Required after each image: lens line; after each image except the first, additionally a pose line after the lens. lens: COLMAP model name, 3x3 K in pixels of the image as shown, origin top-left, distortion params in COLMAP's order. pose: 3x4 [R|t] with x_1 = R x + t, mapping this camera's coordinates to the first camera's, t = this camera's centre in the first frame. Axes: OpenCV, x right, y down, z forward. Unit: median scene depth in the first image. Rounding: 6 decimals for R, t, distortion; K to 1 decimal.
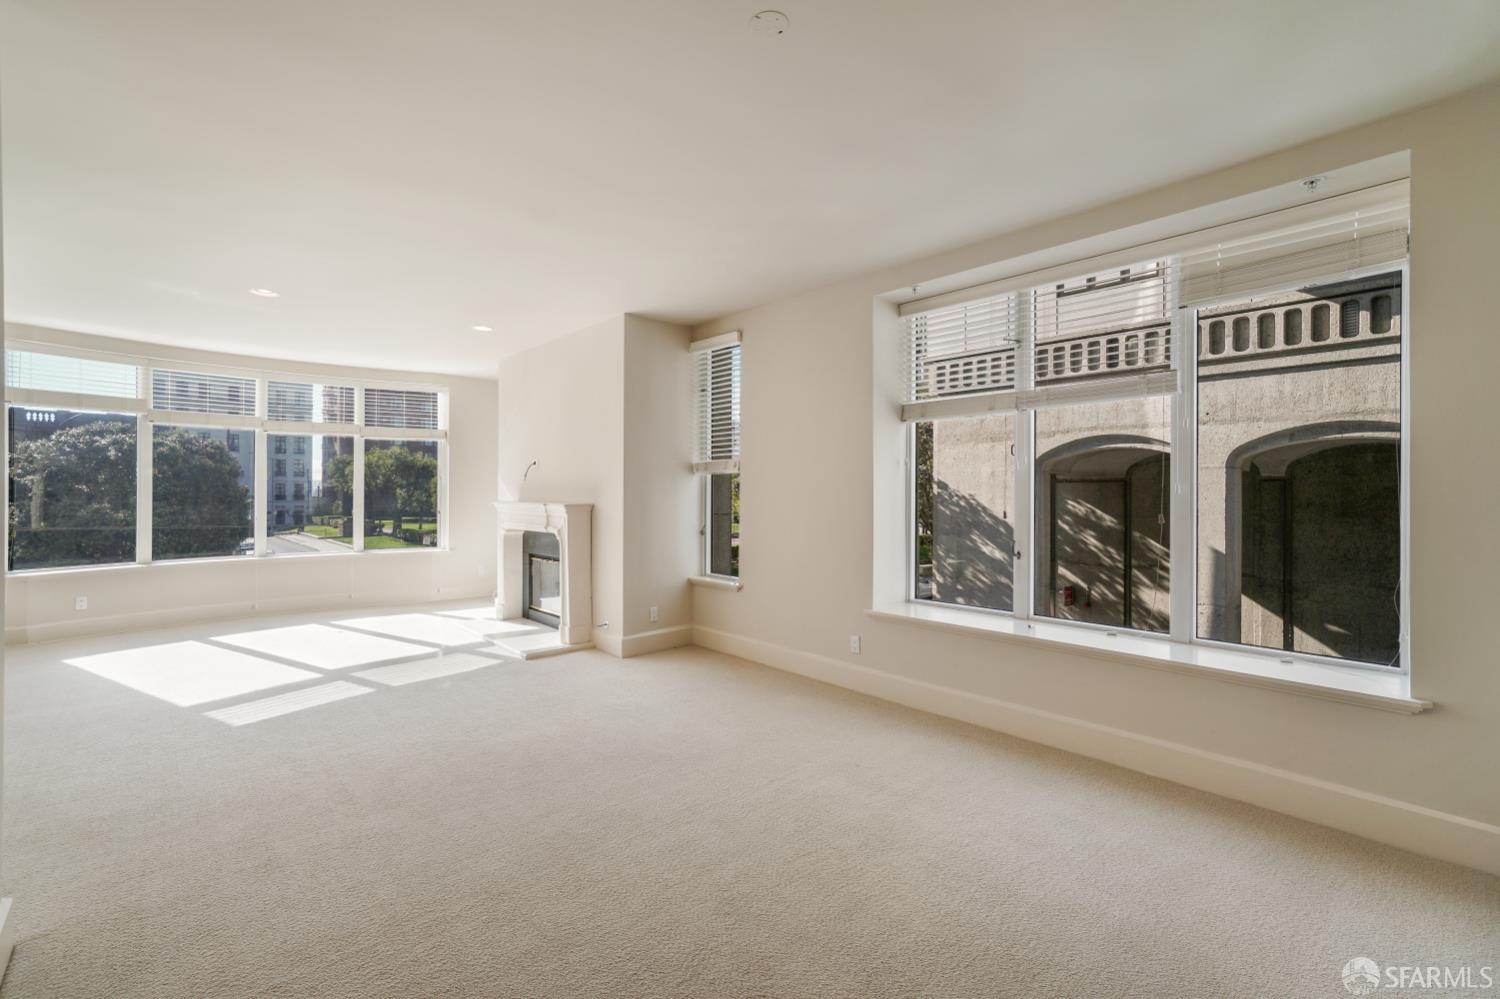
lens RADIAL K [[631.4, 0, 754.3], [0, 631.4, 488.5], [0, 0, 1]] dist [-0.000536, -0.000003]
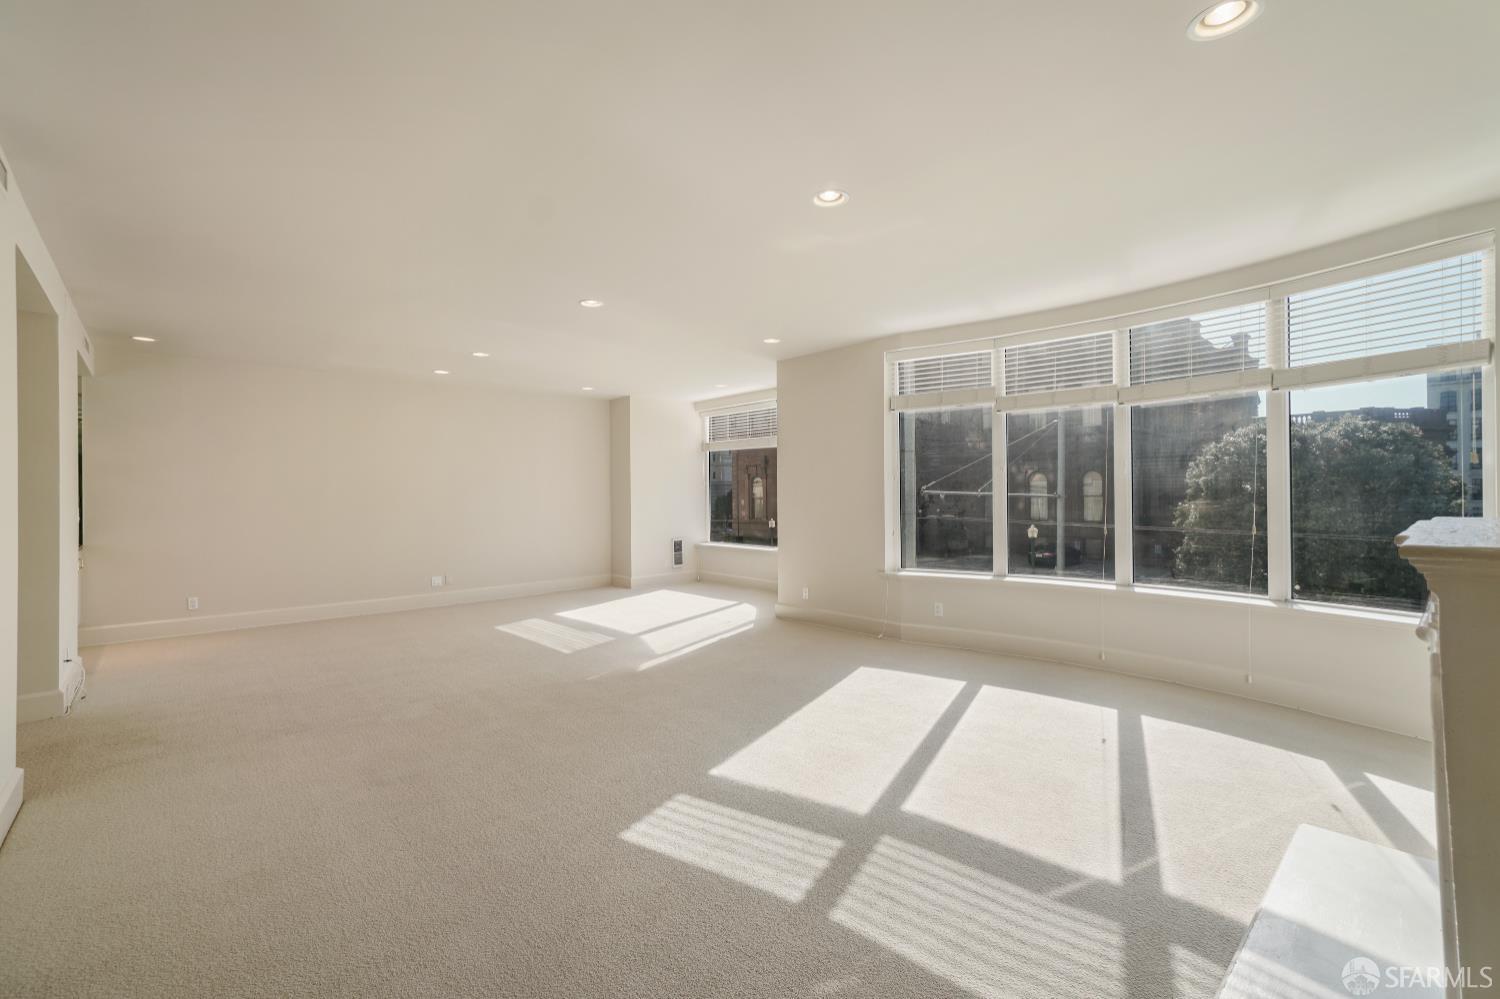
lens RADIAL K [[650.5, 0, 731.3], [0, 650.5, 493.7], [0, 0, 1]] dist [0.001497, 0.000243]
pose [[-0.018603, -0.000531, -0.999827, -0.063257], [0.012852, 0.999917, -0.000770, 0.002345], [0.999744, -0.012864, -0.018595, 0.634750]]
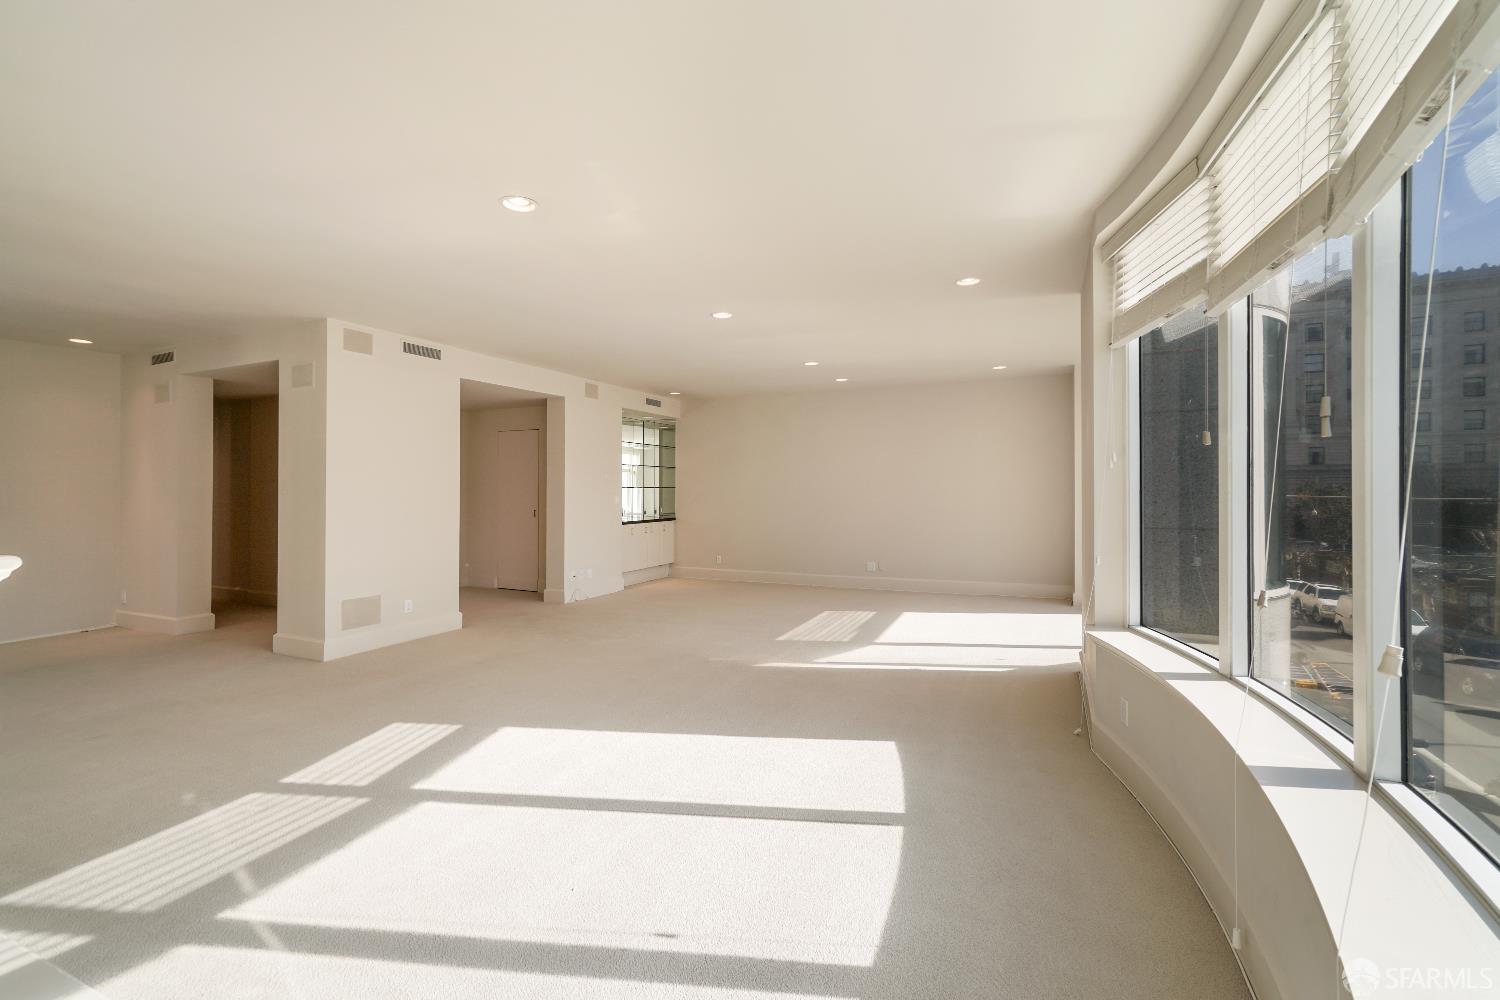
lens RADIAL K [[631.4, 0, 754.3], [0, 631.4, 489.0], [0, 0, 1]] dist [-0.000536, -0.000003]
pose [[-0.918227, 0.003561, -0.396039, -0.520191], [0.006258, 0.999965, -0.005519, -0.001739], [0.396006, -0.007546, -0.918217, 1.213597]]
